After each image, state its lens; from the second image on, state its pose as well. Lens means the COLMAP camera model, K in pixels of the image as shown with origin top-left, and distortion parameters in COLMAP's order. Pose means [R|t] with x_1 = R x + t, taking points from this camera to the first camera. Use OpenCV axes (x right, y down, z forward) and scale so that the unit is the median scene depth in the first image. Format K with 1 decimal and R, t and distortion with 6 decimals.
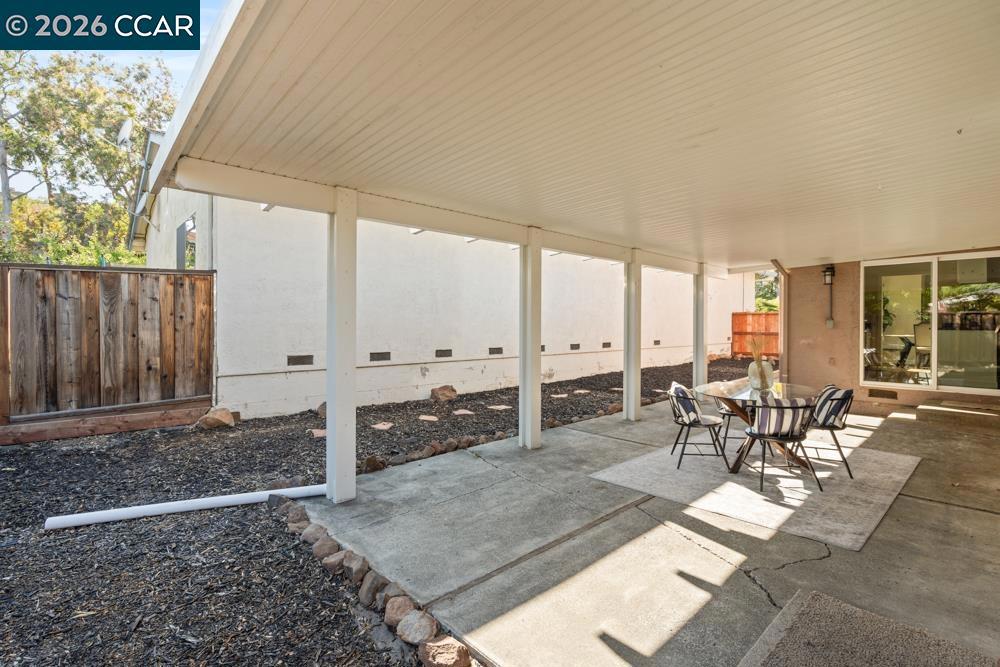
lens RADIAL K [[463.4, 0, 502.9], [0, 463.4, 332.7], [0, 0, 1]] dist [0.005276, 0.000765]
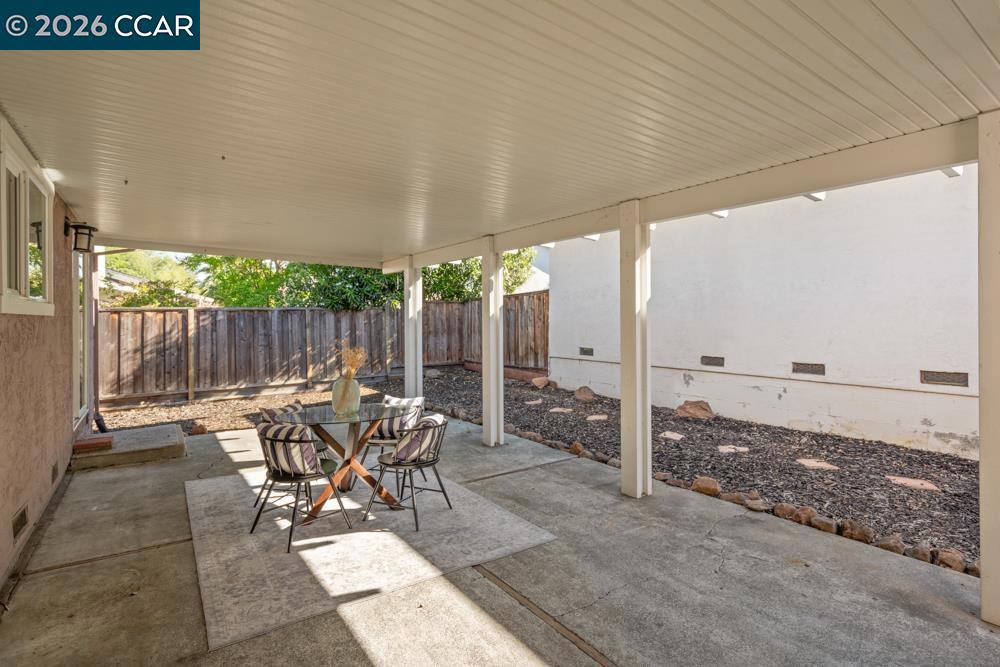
lens RADIAL K [[492.2, 0, 501.8], [0, 492.2, 326.6], [0, 0, 1]] dist [-0.035584, -0.000426]
pose [[-0.115110, 0.002435, -0.993350, 0.906079], [-0.029595, 0.999545, 0.005880, -0.010142], [0.992912, 0.030075, -0.114985, 0.911728]]
